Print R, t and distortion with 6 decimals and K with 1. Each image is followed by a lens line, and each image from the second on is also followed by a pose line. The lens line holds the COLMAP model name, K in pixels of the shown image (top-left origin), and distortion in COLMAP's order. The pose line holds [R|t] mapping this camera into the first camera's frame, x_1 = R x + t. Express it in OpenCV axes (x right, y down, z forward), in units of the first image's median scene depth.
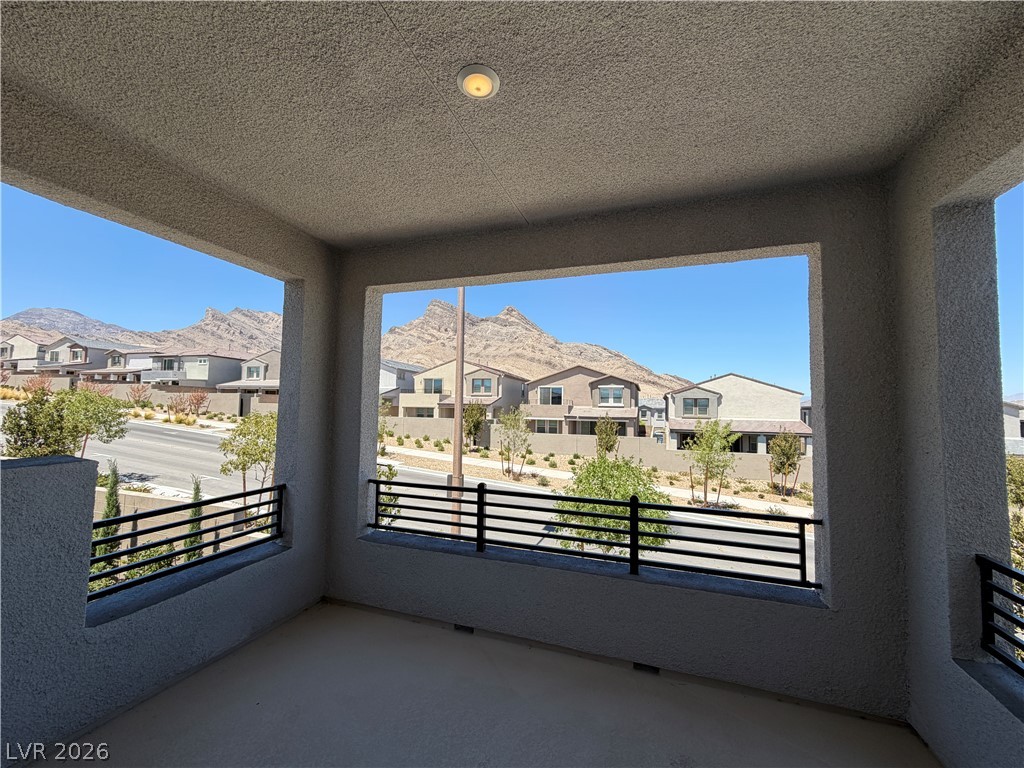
lens RADIAL K [[412.5, 0, 511.0], [0, 412.5, 384.1], [0, 0, 1]] dist [0.000860, 0.000183]
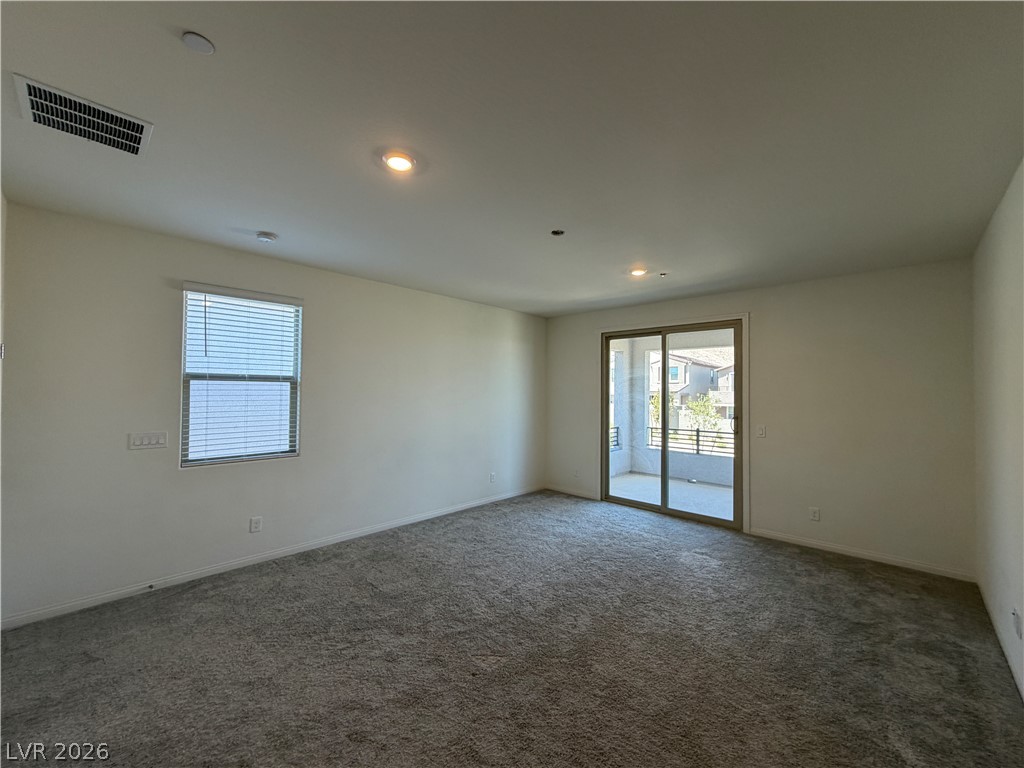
lens RADIAL K [[412.5, 0, 512.2], [0, 412.5, 387.4], [0, 0, 1]] dist [0.000860, 0.000183]
pose [[0.912730, -0.001092, -0.408562, -0.006840], [0.018627, 0.999068, 0.038942, -0.013180], [0.408138, -0.043154, 0.911900, -0.169171]]
